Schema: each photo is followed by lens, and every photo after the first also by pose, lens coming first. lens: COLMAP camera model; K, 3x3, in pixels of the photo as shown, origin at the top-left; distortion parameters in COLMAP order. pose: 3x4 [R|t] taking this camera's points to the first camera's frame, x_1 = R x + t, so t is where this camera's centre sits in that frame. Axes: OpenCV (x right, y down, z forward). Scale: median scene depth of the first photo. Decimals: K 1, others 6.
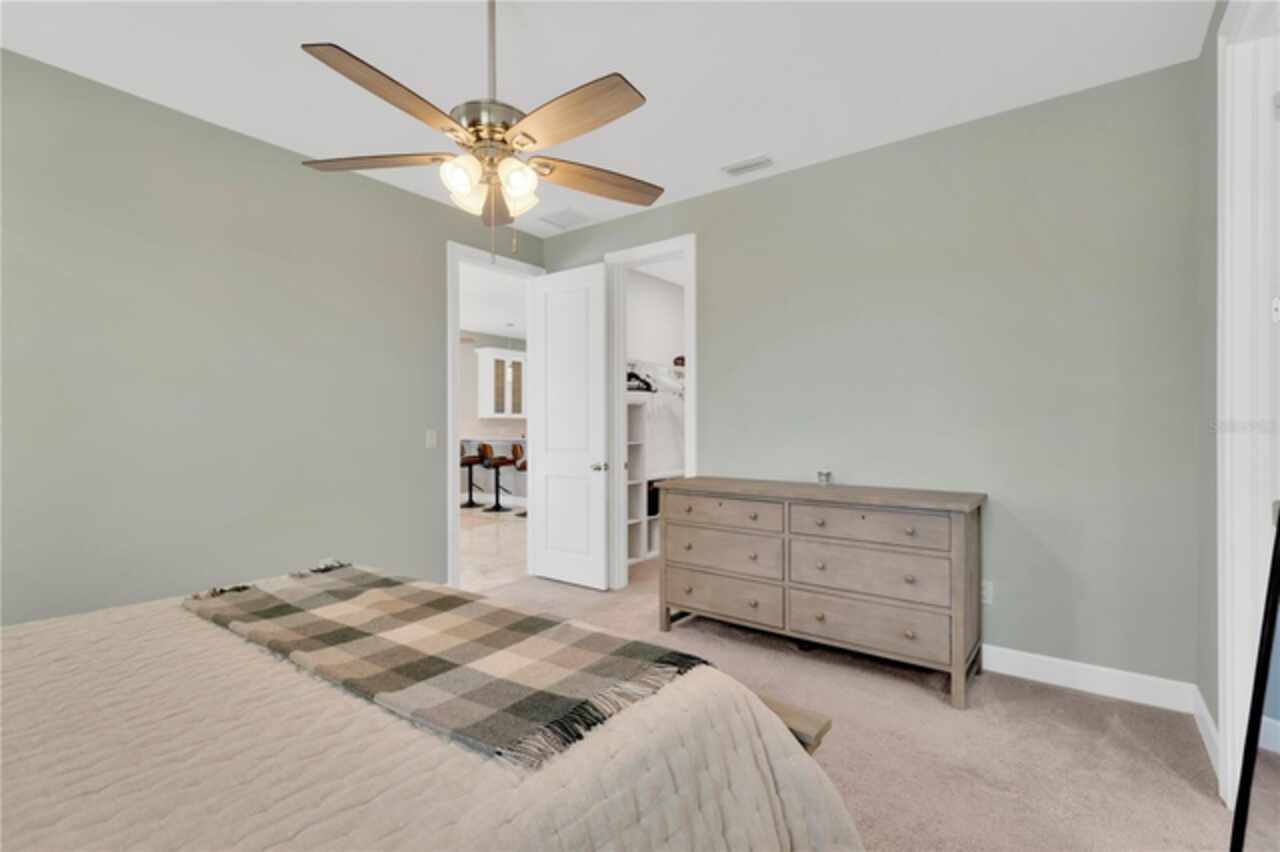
lens RADIAL K [[593.0, 0, 647.7], [0, 593.0, 423.4], [0, 0, 1]] dist [0.014952, -0.000014]
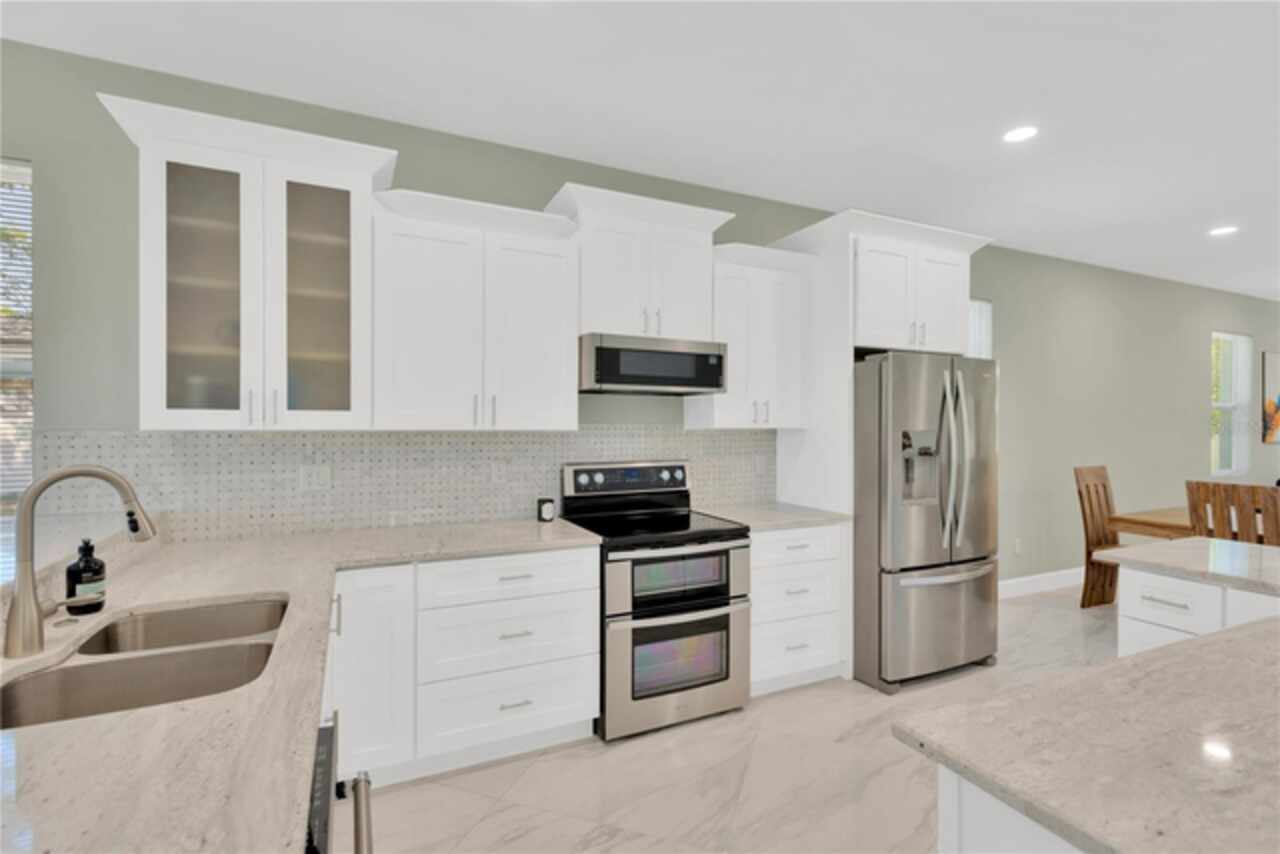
lens RADIAL K [[593.0, 0, 639.6], [0, 593.0, 426.2], [0, 0, 1]] dist [0.014952, -0.000014]
pose [[0.880678, 0.011317, -0.473581, -0.000935], [-0.011177, 0.999933, 0.003110, -0.013183], [0.473584, 0.002554, 0.880745, 0.867113]]
